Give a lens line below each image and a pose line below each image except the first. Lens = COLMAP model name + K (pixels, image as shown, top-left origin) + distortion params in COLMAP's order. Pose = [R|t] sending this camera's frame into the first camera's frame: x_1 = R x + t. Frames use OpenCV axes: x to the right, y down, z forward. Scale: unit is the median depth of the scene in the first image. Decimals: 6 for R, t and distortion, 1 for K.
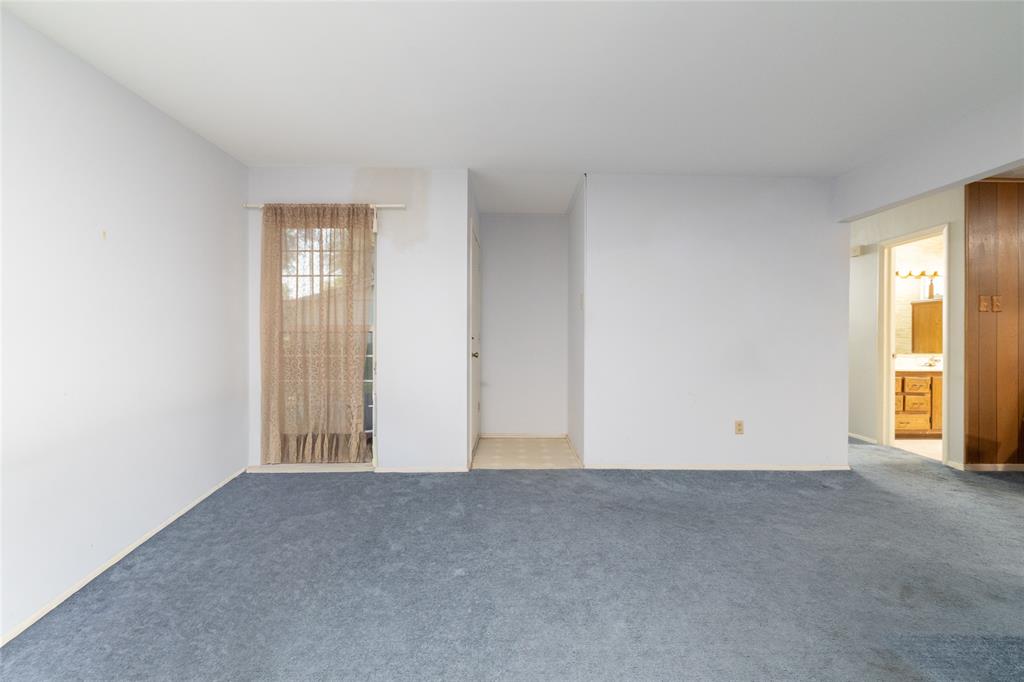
lens RADIAL K [[442.3, 0, 514.8], [0, 442.3, 336.8], [0, 0, 1]] dist [-0.006528, 0.002647]
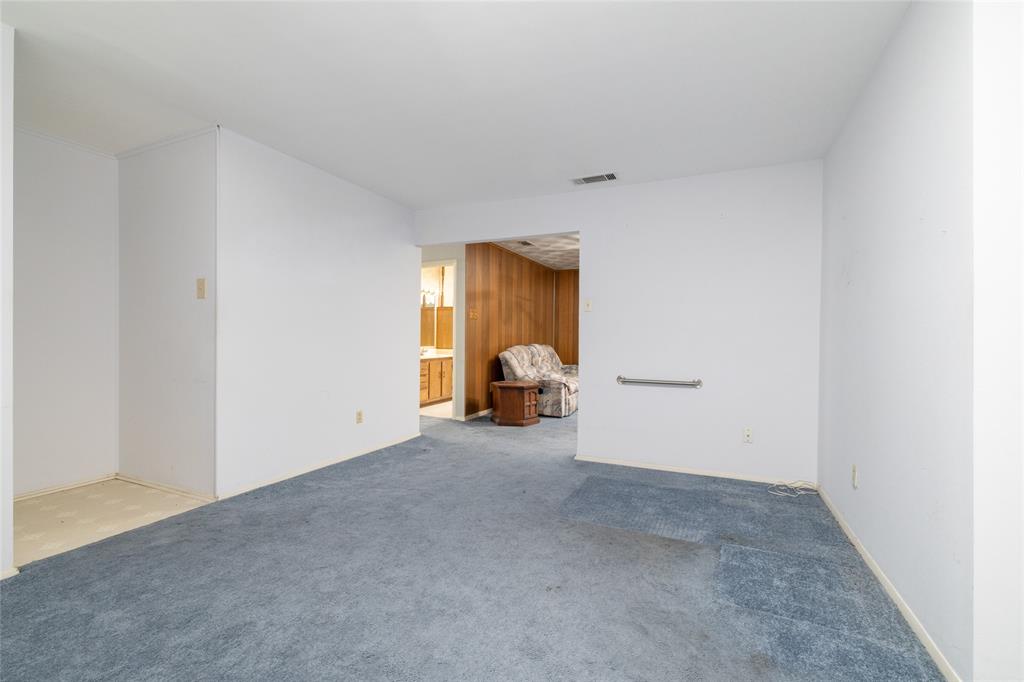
lens RADIAL K [[442.3, 0, 513.5], [0, 442.3, 342.1], [0, 0, 1]] dist [-0.006528, 0.002647]
pose [[0.417071, -0.010780, 0.908810, -0.350317], [-0.009181, 0.999829, 0.016073, -0.003590], [-0.908828, -0.015047, 0.416901, 0.200109]]
